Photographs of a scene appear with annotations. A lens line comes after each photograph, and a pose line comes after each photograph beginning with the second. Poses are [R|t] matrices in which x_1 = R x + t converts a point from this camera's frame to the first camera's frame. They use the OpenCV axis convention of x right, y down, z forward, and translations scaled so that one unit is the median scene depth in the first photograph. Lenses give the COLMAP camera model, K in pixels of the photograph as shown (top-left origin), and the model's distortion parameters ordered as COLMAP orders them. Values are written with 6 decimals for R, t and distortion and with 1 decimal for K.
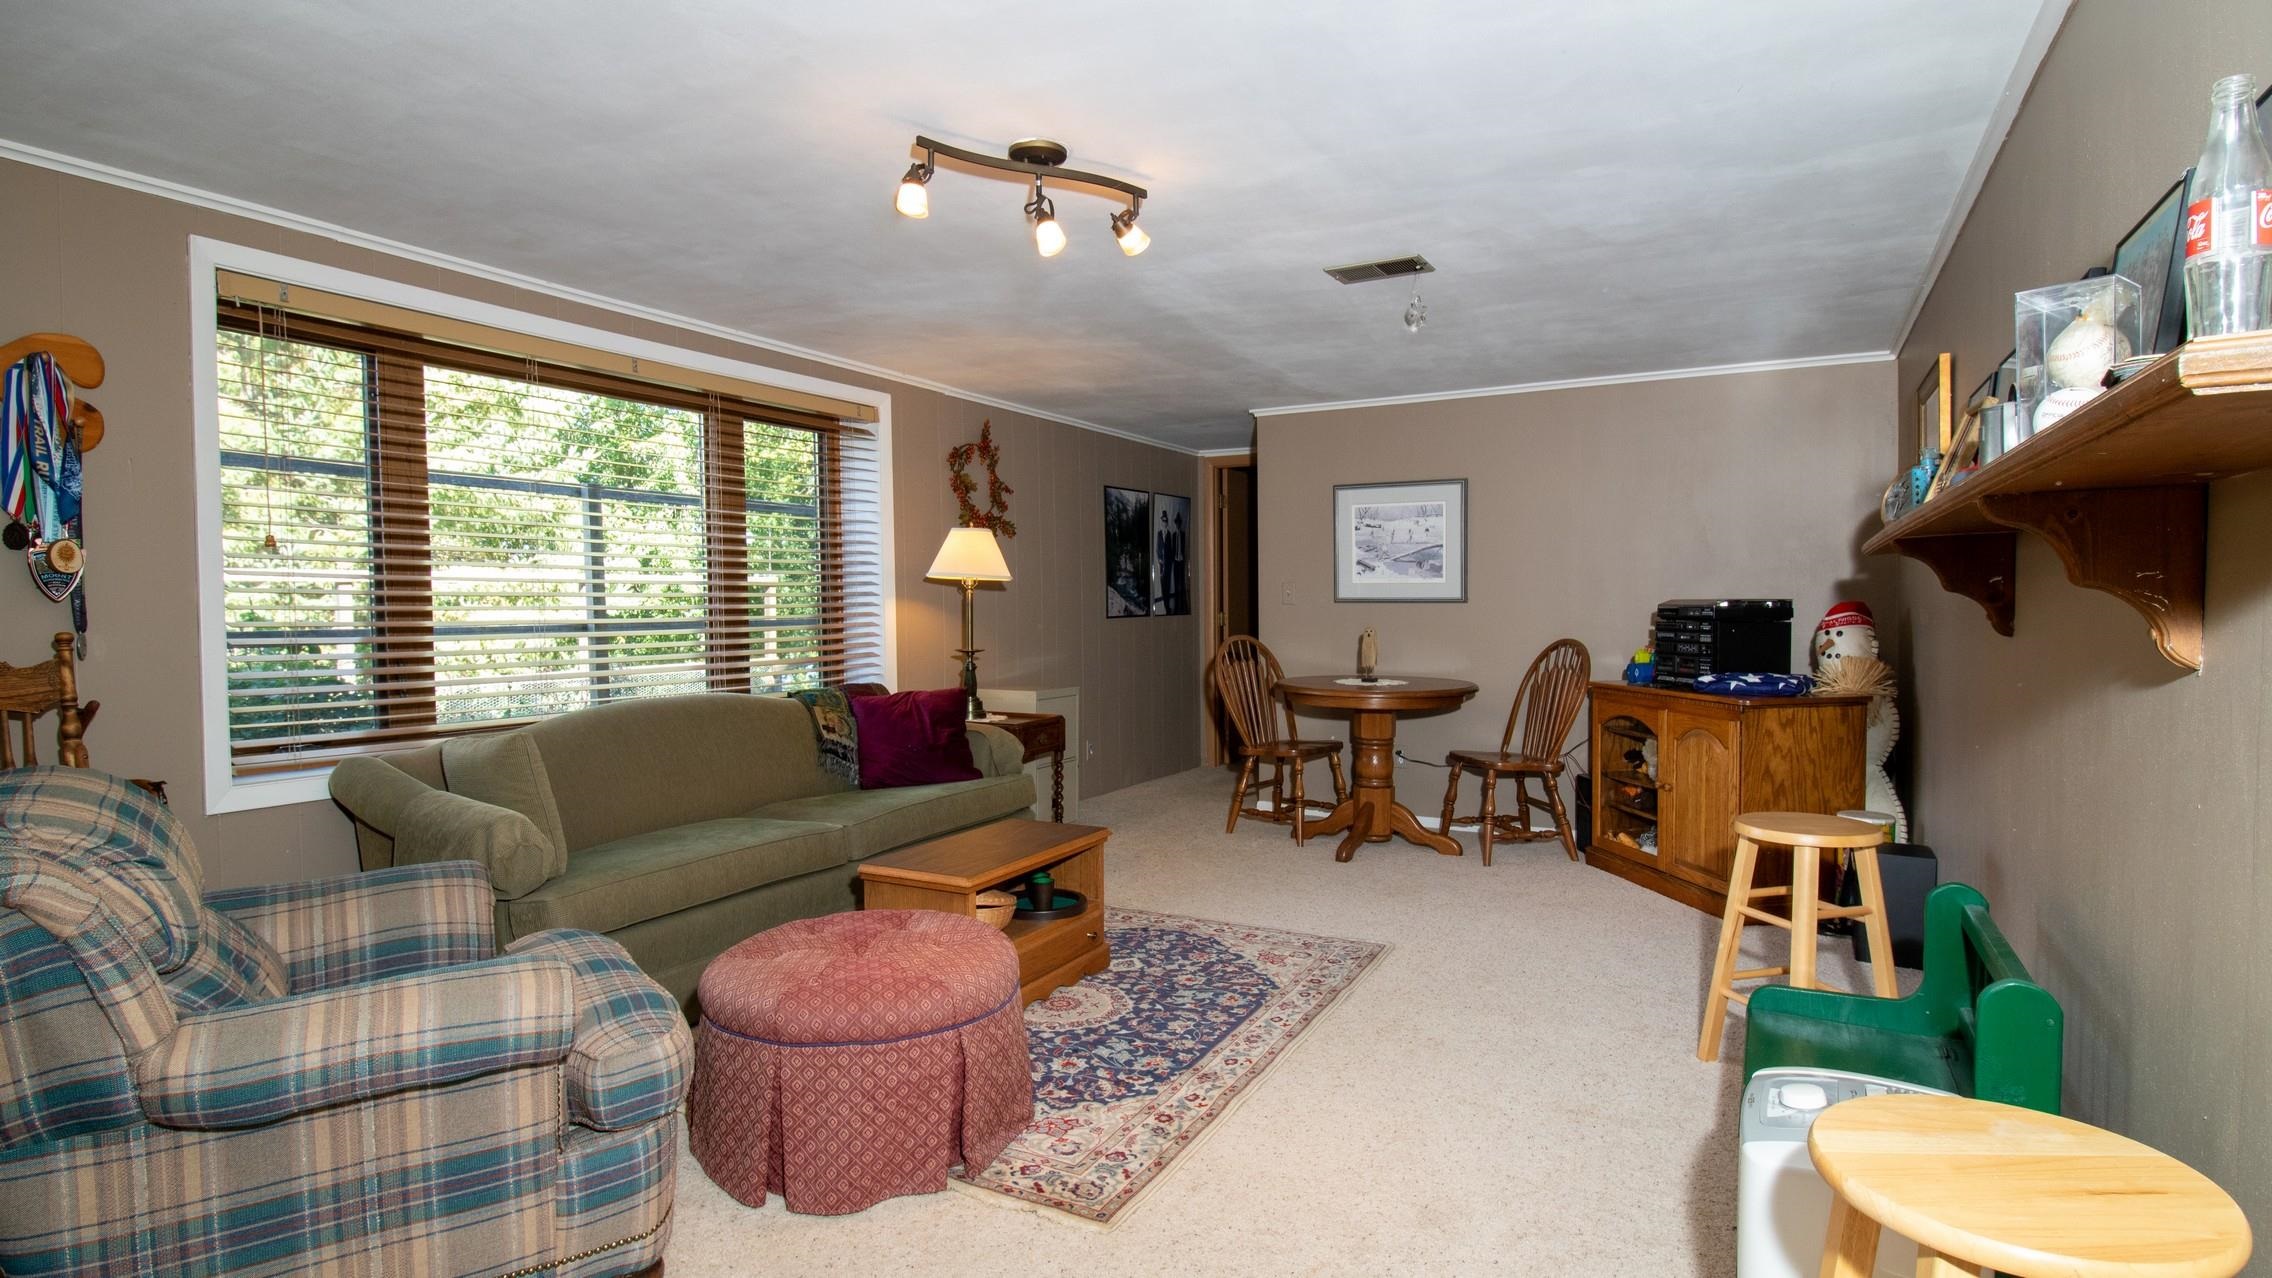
lens RADIAL K [[1164.3, 0, 1133.2], [0, 1164.3, 639.1], [0, 0, 1]] dist [0.000168, 0.000006]
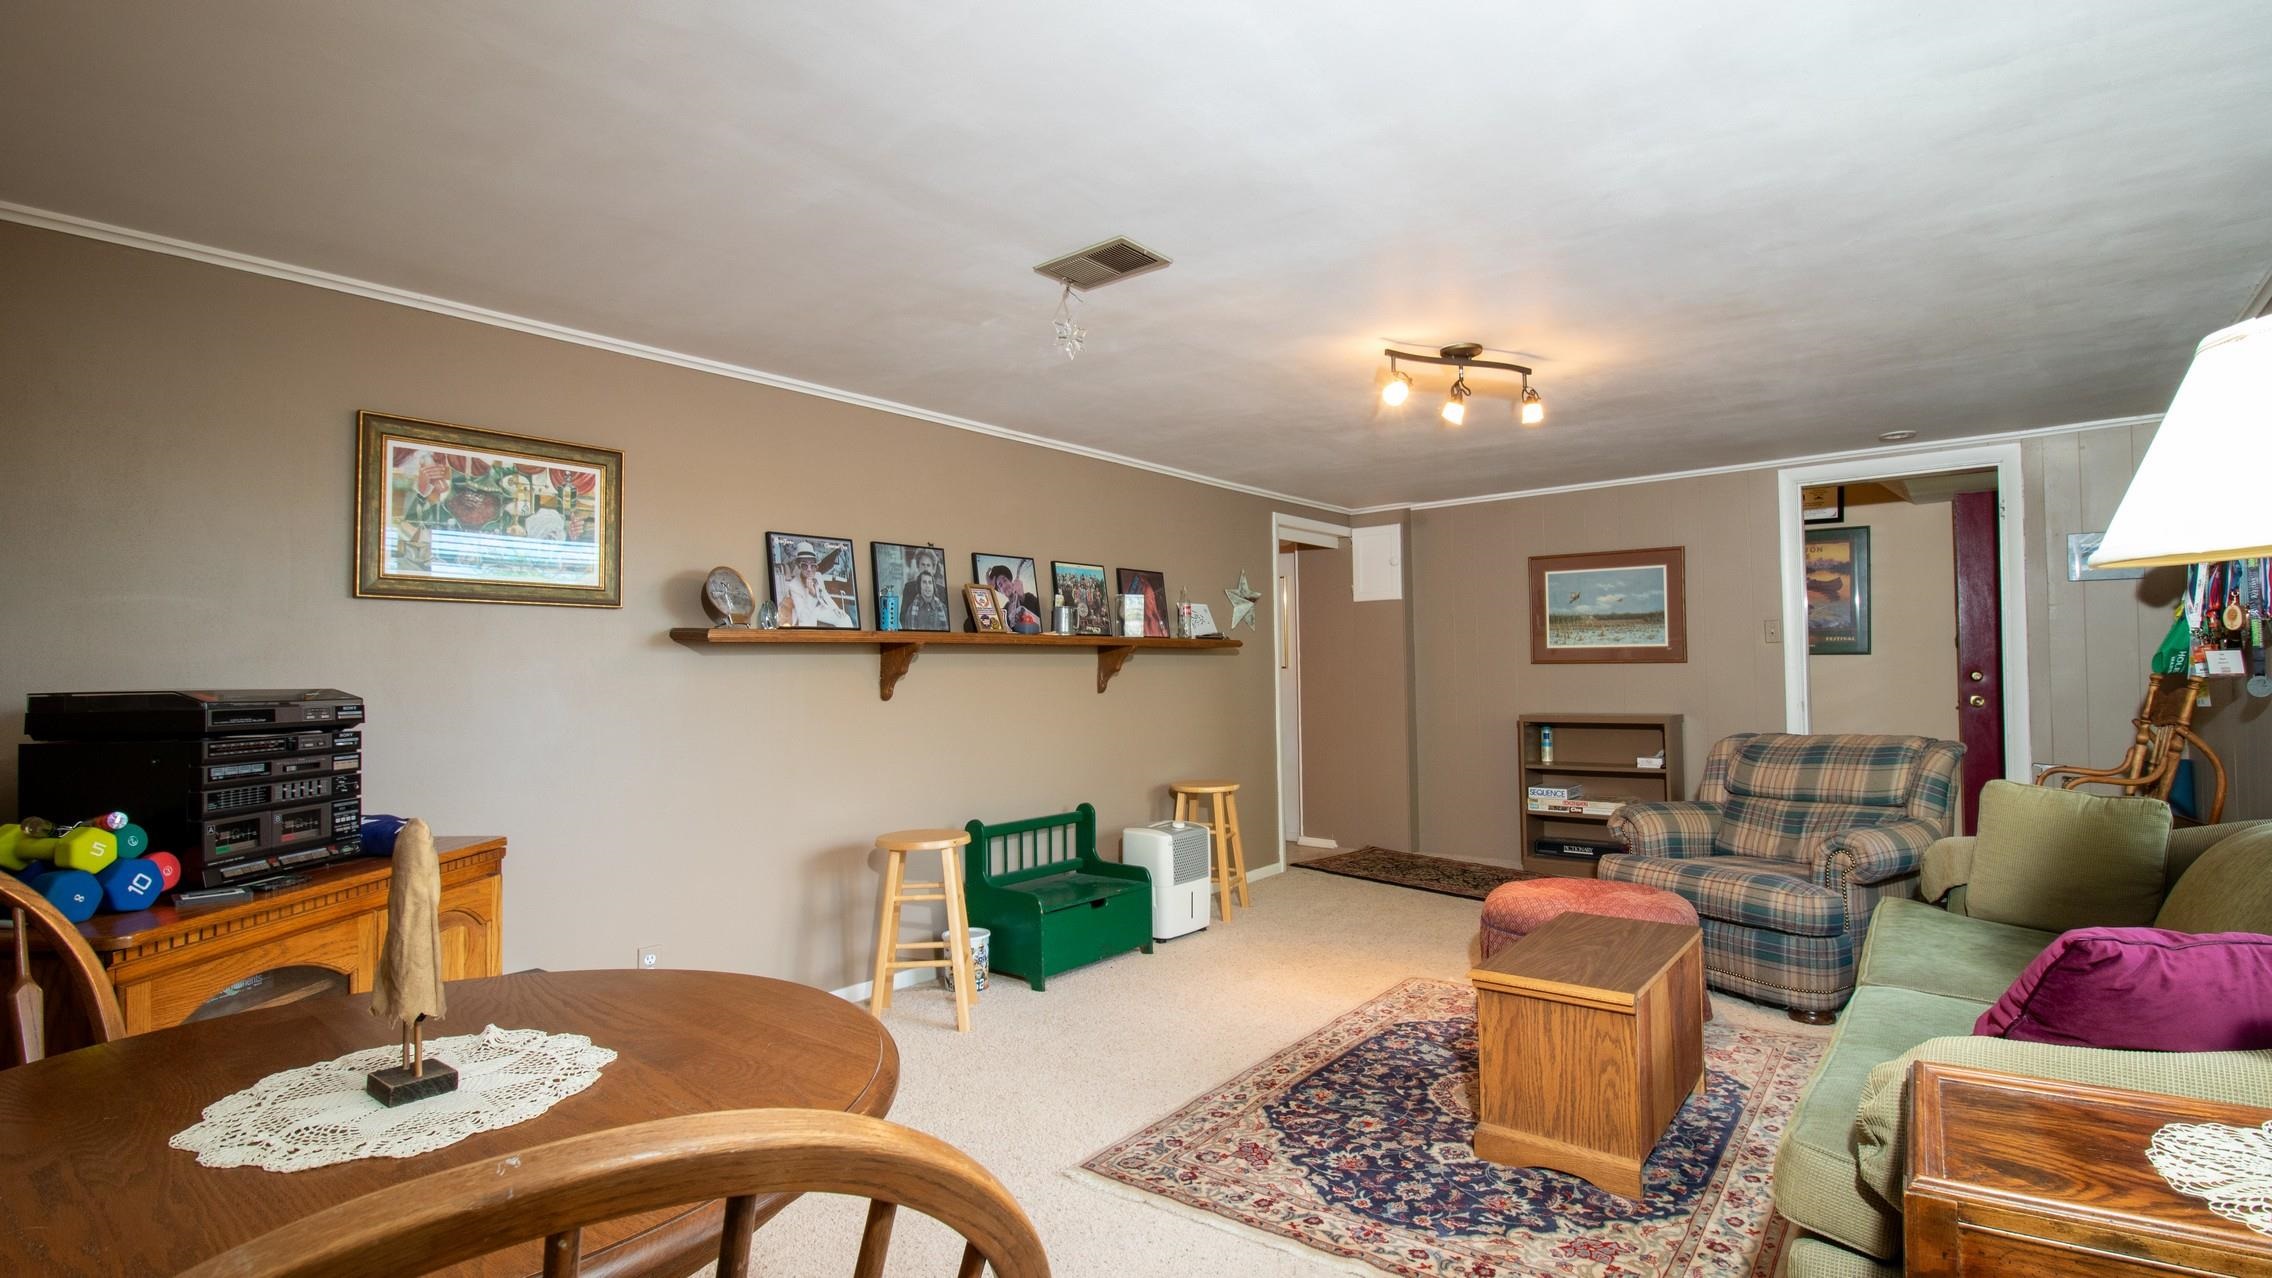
lens RADIAL K [[1039.9, 0, 1139.4], [0, 1039.9, 642.7], [0, 0, 1]] dist [0.002733, -0.000072]
pose [[-0.984045, 0.021300, 0.176642, 0.073710], [0.021633, 0.999766, -0.000044, -0.060334], [-0.176602, 0.003778, -0.984275, 1.863854]]
